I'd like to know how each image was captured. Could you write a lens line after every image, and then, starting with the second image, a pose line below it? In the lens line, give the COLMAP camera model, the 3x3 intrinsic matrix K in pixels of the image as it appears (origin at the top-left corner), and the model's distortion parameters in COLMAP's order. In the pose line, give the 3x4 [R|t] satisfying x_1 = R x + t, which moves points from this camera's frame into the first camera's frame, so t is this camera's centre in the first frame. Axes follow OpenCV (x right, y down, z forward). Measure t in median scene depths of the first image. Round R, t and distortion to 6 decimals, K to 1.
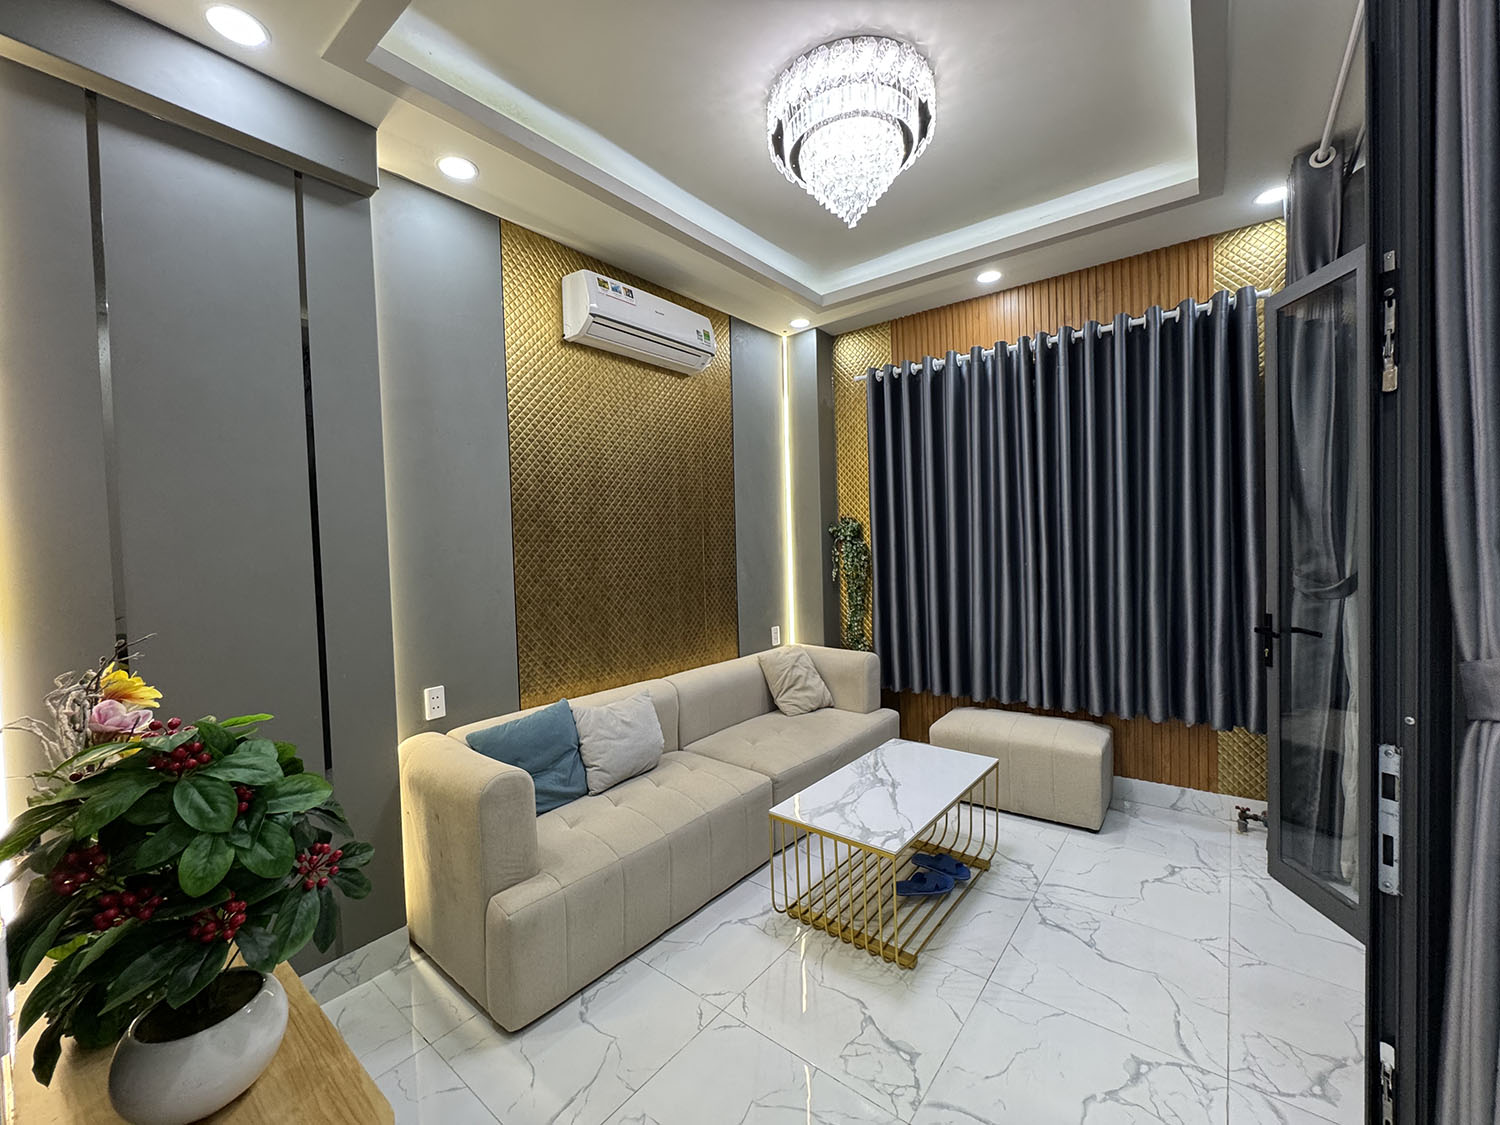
lens RADIAL K [[602.3, 0, 756.0], [0, 602.3, 558.7], [0, 0, 1]] dist [-0.003886, 0.000688]
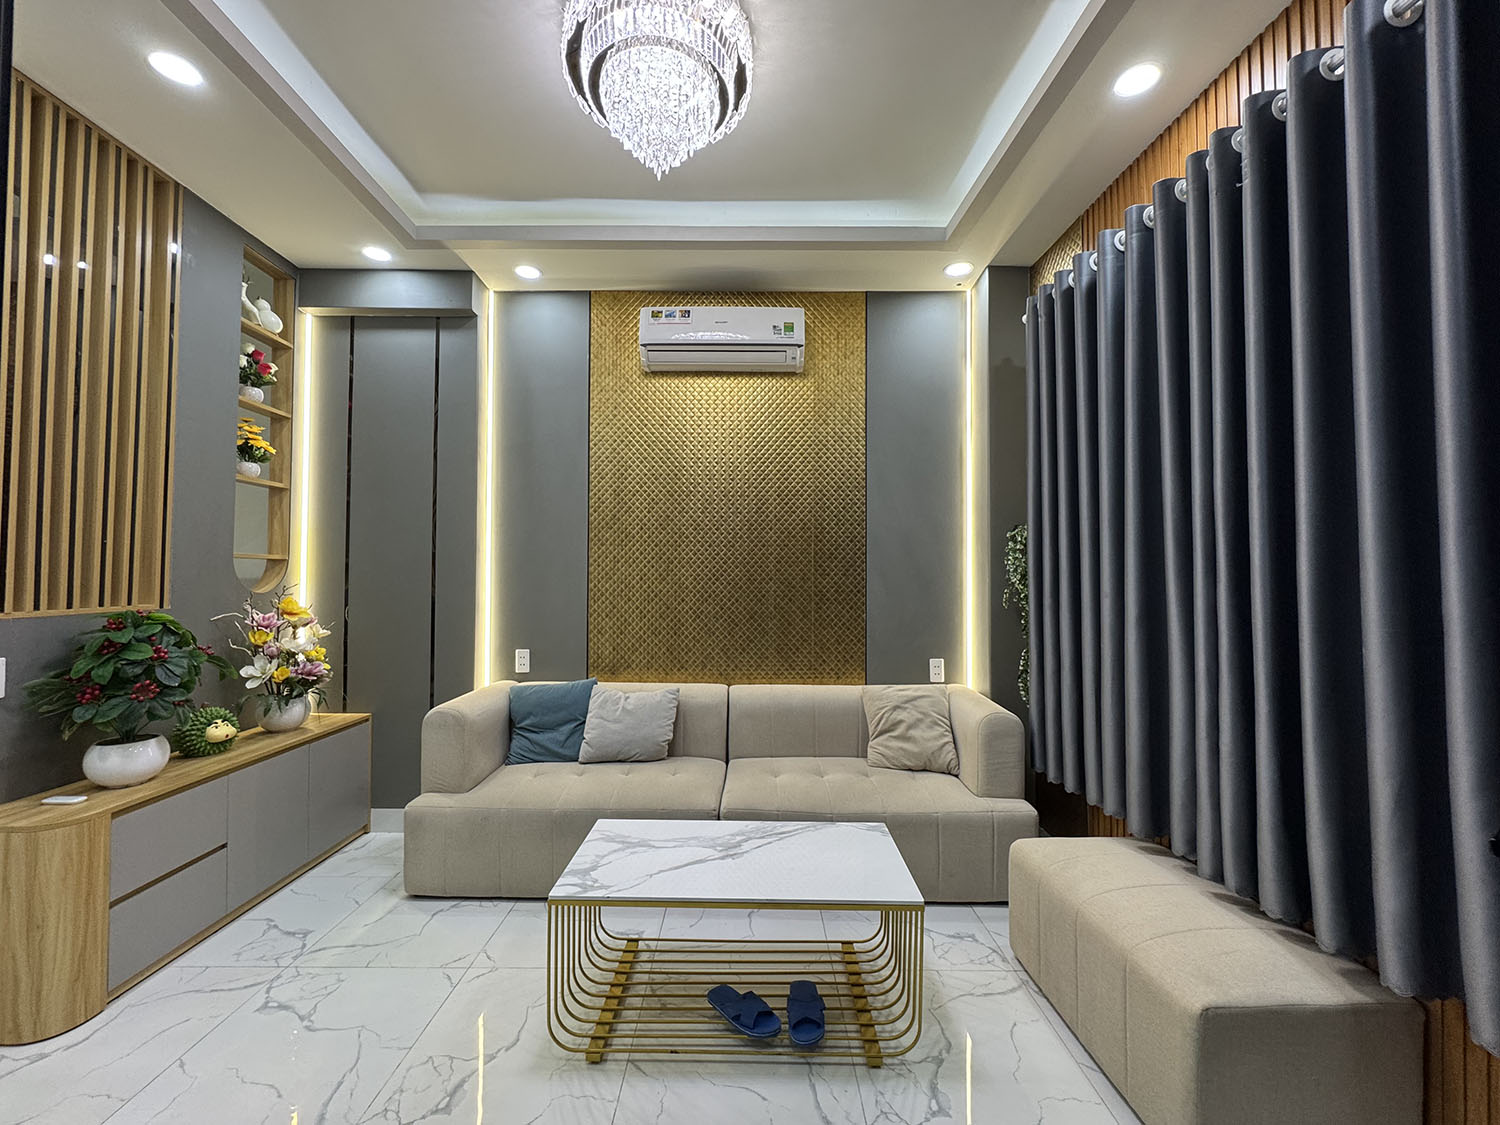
lens RADIAL K [[602.3, 0, 742.8], [0, 602.3, 558.5], [0, 0, 1]] dist [-0.003886, 0.000688]
pose [[0.621398, 0.009984, -0.783432, 0.757821], [-0.040173, 0.999010, -0.019132, 0.010808], [0.782465, 0.043361, 0.621183, 0.472519]]
